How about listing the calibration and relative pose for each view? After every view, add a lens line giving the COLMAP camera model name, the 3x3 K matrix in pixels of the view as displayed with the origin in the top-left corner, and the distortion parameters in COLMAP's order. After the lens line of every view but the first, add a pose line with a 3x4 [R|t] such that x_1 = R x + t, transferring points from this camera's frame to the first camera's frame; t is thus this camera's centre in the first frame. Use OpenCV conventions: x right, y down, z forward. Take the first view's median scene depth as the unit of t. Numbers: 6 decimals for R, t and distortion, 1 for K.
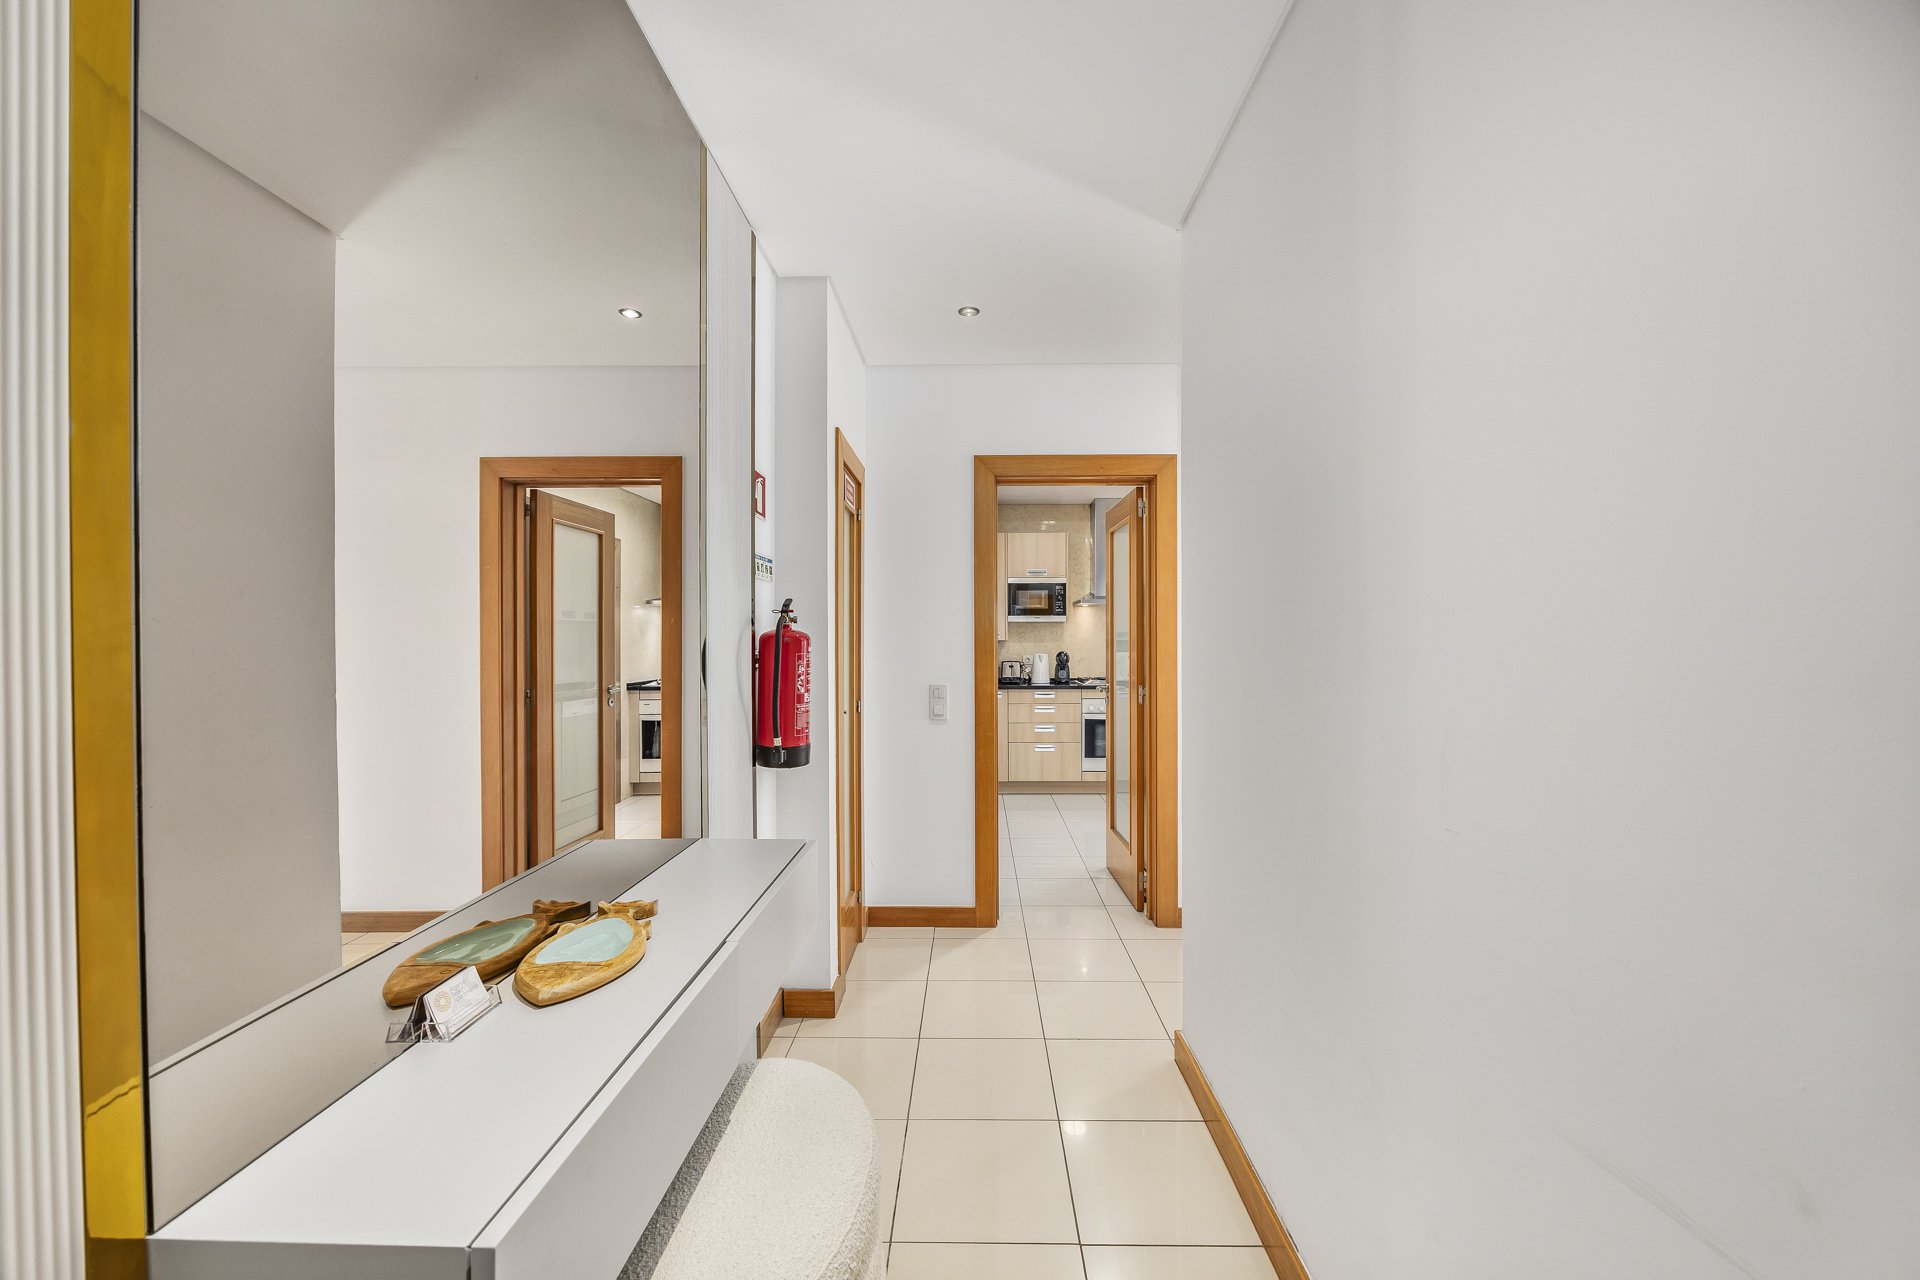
lens RADIAL K [[736.8, 0, 961.5], [0, 736.8, 628.3], [0, 0, 1]] dist [-0.001256, -0.000105]
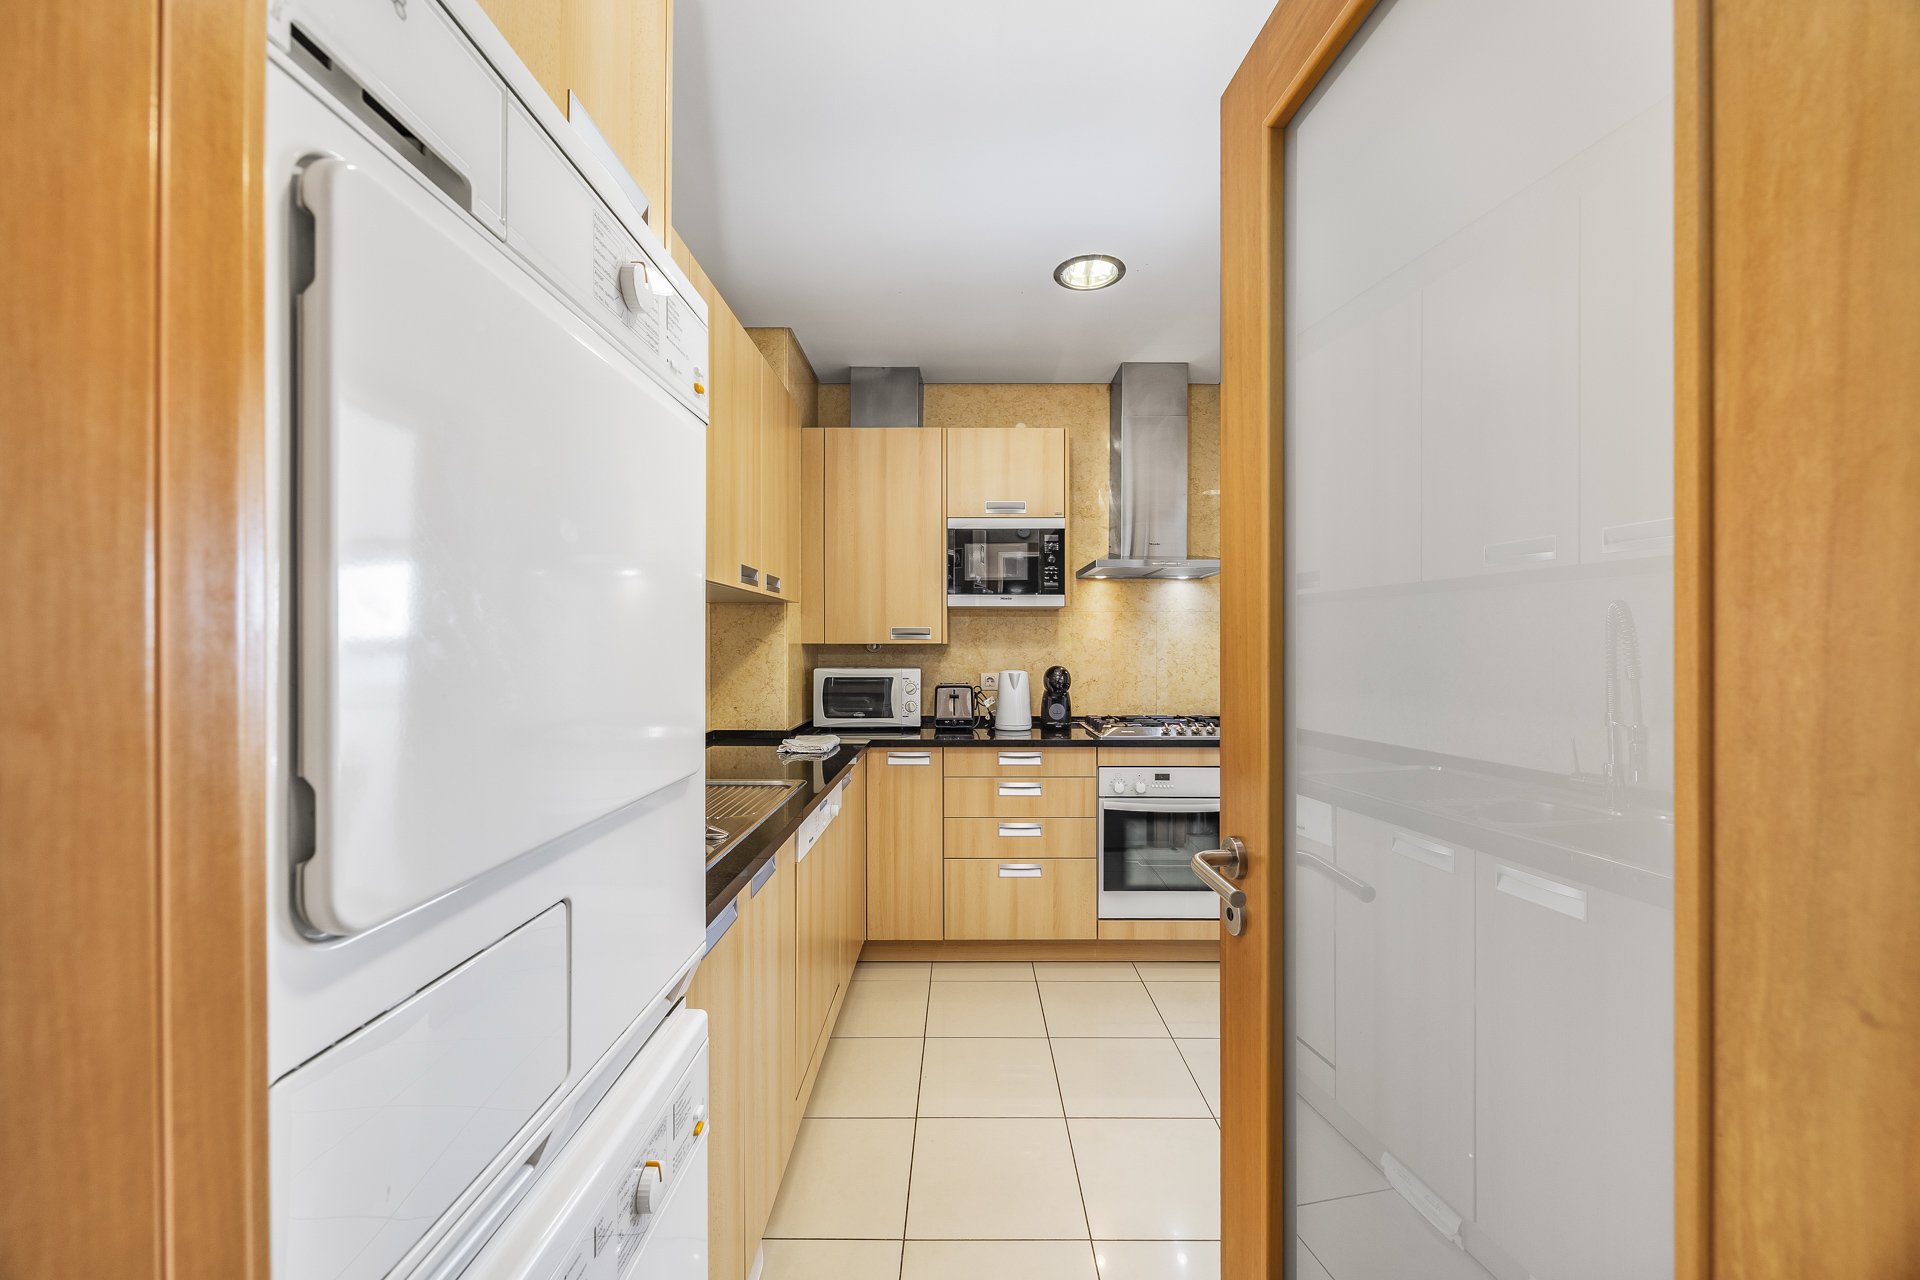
lens RADIAL K [[736.8, 0, 961.5], [0, 736.8, 628.3], [0, 0, 1]] dist [-0.001256, -0.000105]
pose [[0.999938, -0.002318, 0.010909, 0.067240], [0.002148, 0.999876, 0.015623, -0.002098], [-0.010944, -0.015598, 0.999818, 0.504455]]
